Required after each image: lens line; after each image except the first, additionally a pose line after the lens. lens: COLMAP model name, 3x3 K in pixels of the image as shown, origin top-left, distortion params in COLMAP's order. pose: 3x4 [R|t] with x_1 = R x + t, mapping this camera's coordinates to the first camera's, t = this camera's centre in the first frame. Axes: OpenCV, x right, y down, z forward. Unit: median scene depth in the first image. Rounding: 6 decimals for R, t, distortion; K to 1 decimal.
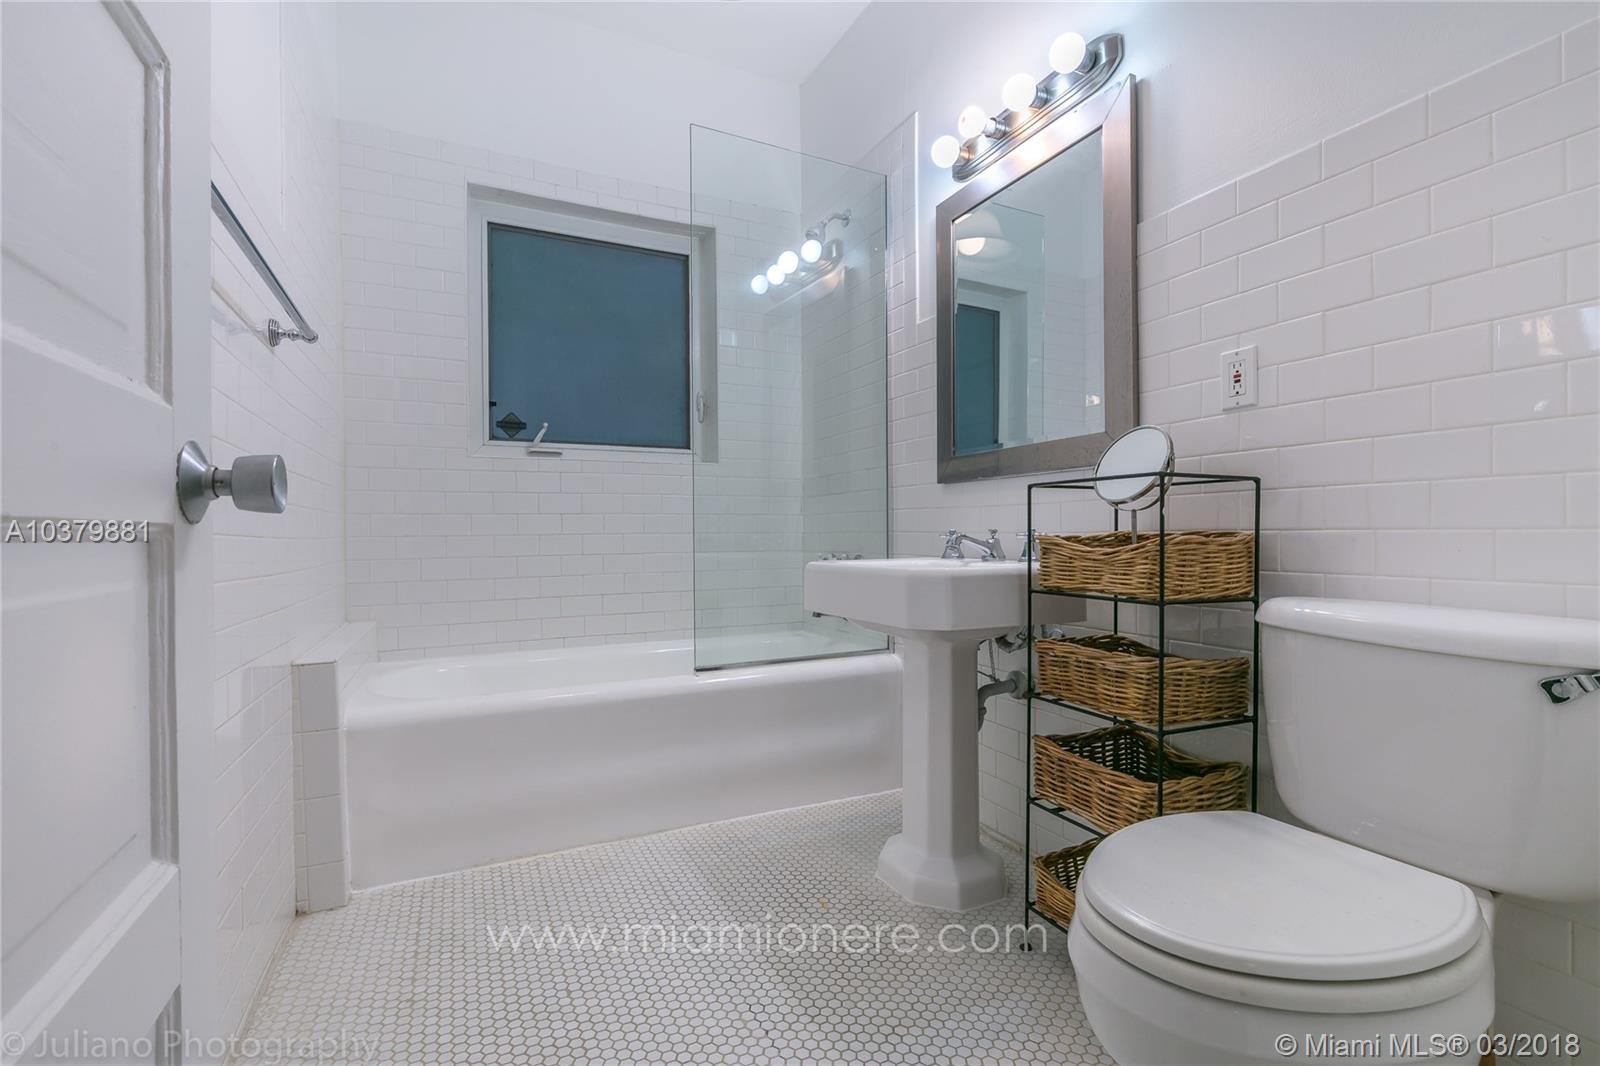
lens RADIAL K [[723.2, 0, 800.6], [0, 723.2, 536.9], [0, 0, 1]] dist [0.002713, 0.000161]
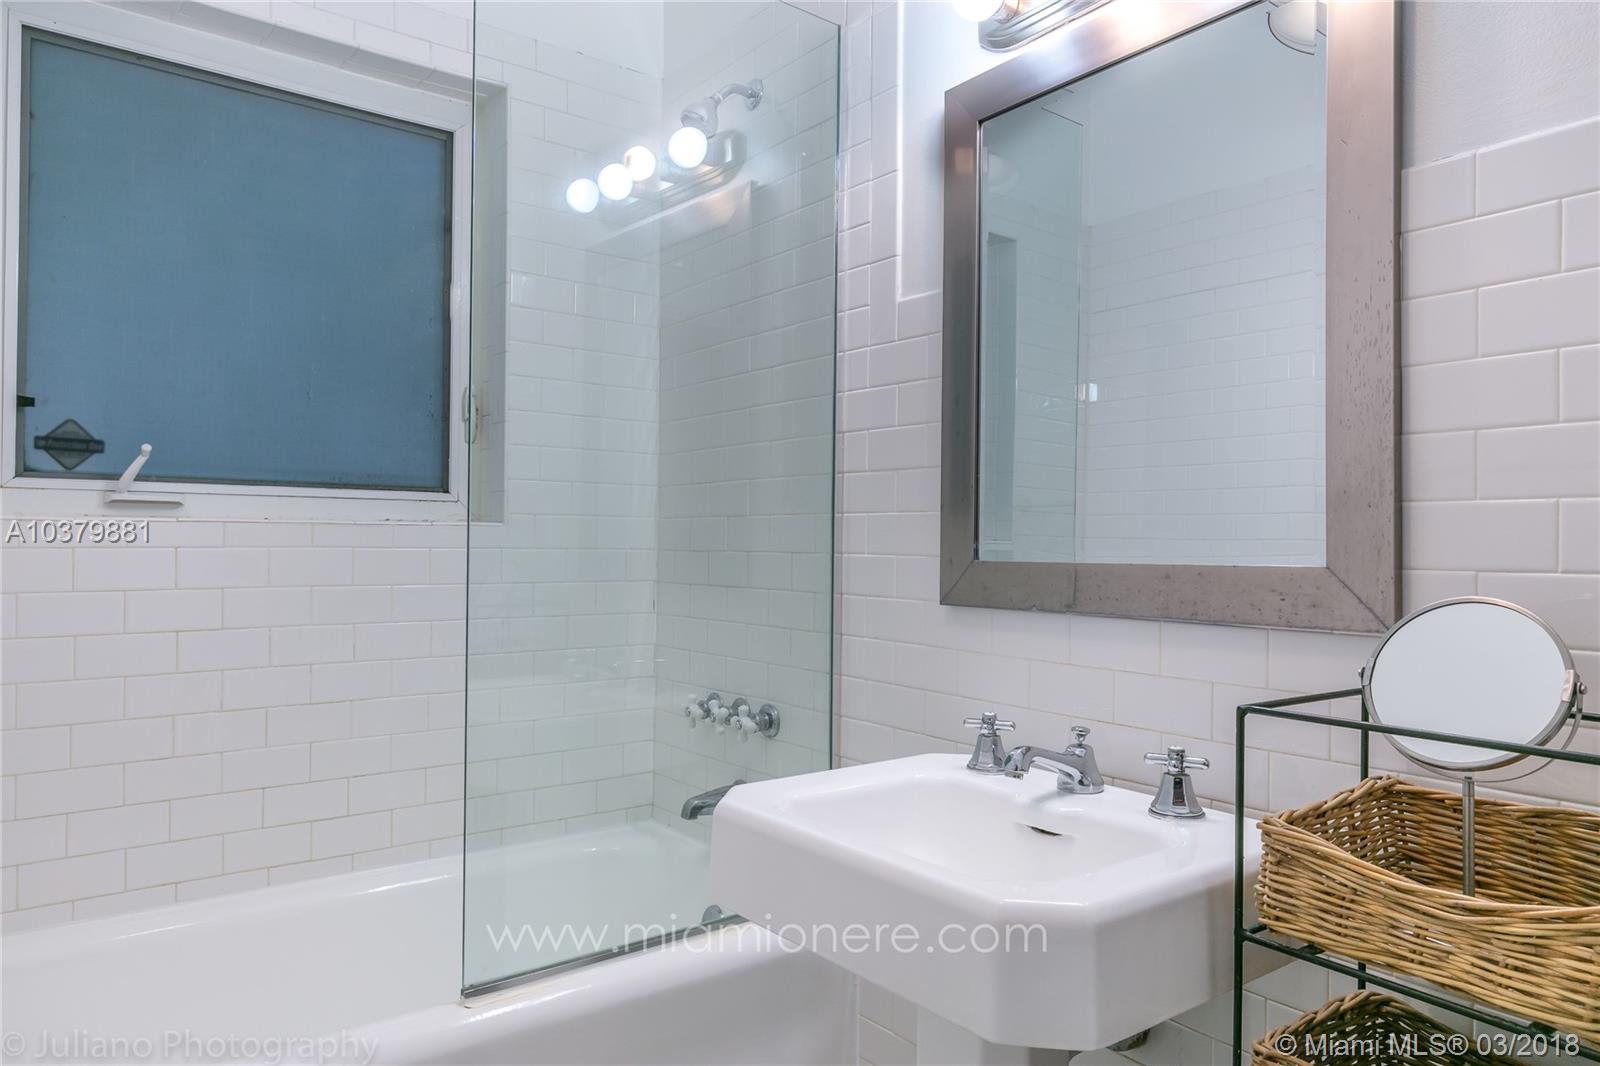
lens RADIAL K [[1031.6, 0, 800.4], [0, 1031.6, 533.7], [0, 0, 1]] dist [-0.004415, 0.007399]
pose [[0.980029, 0.018591, 0.197983, -0.052866], [-0.016266, 0.999778, -0.013366, -0.093519], [-0.198187, 0.009878, 0.980114, 0.220735]]
